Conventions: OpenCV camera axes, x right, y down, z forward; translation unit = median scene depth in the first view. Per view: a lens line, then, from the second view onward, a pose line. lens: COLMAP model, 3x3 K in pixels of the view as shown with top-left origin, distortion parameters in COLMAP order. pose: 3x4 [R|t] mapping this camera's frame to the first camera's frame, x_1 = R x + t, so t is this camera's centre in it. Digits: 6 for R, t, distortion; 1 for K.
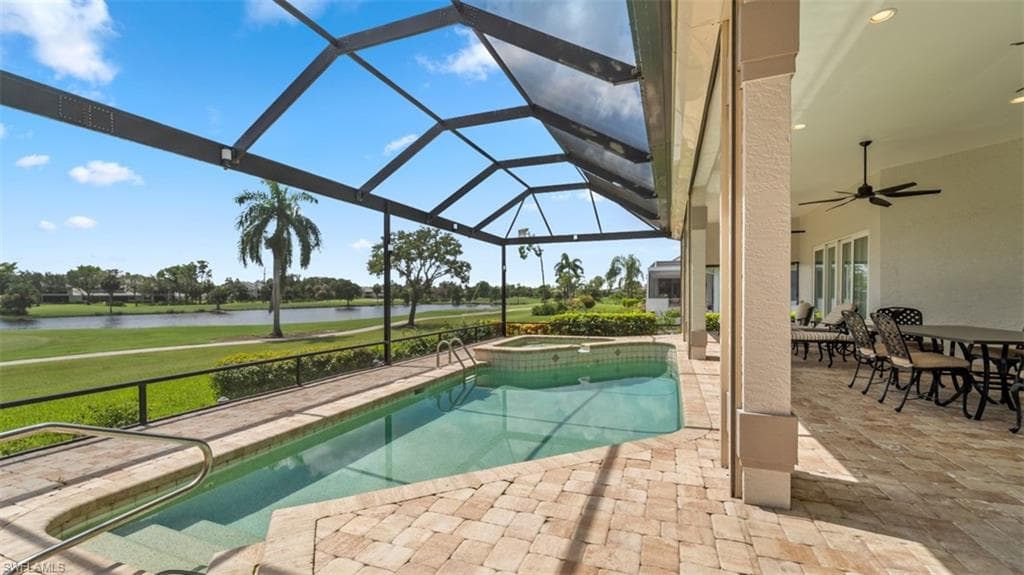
lens RADIAL K [[415.9, 0, 507.9], [0, 415.9, 296.1], [0, 0, 1]] dist [0.002579, -0.001601]
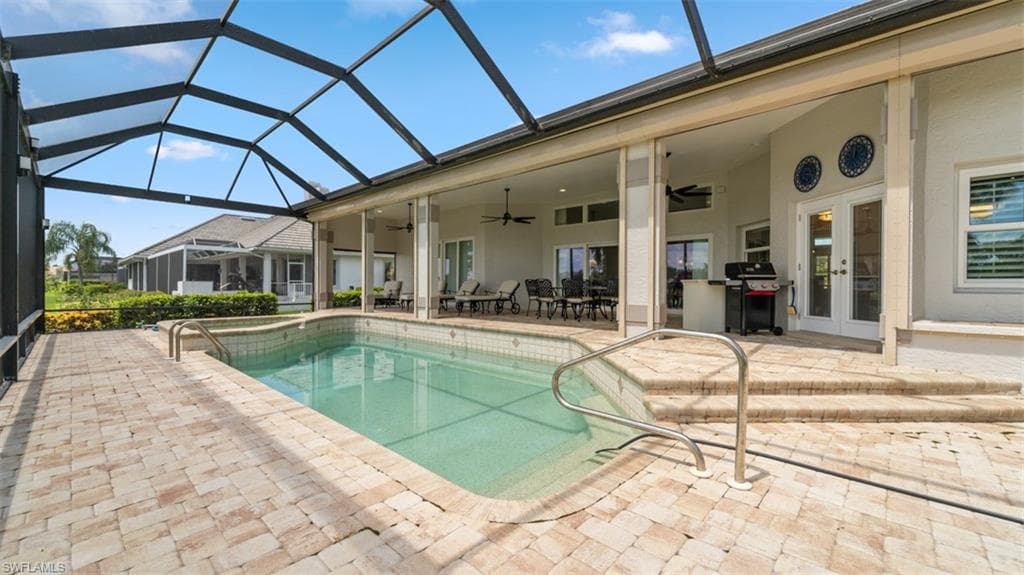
lens RADIAL K [[415.9, 0, 504.0], [0, 415.9, 287.2], [0, 0, 1]] dist [0.002579, -0.001601]
pose [[0.379291, 0.006234, 0.925257, -0.785535], [-0.007991, 0.999962, -0.003461, 0.060655], [-0.925243, -0.006081, 0.379326, 0.311790]]
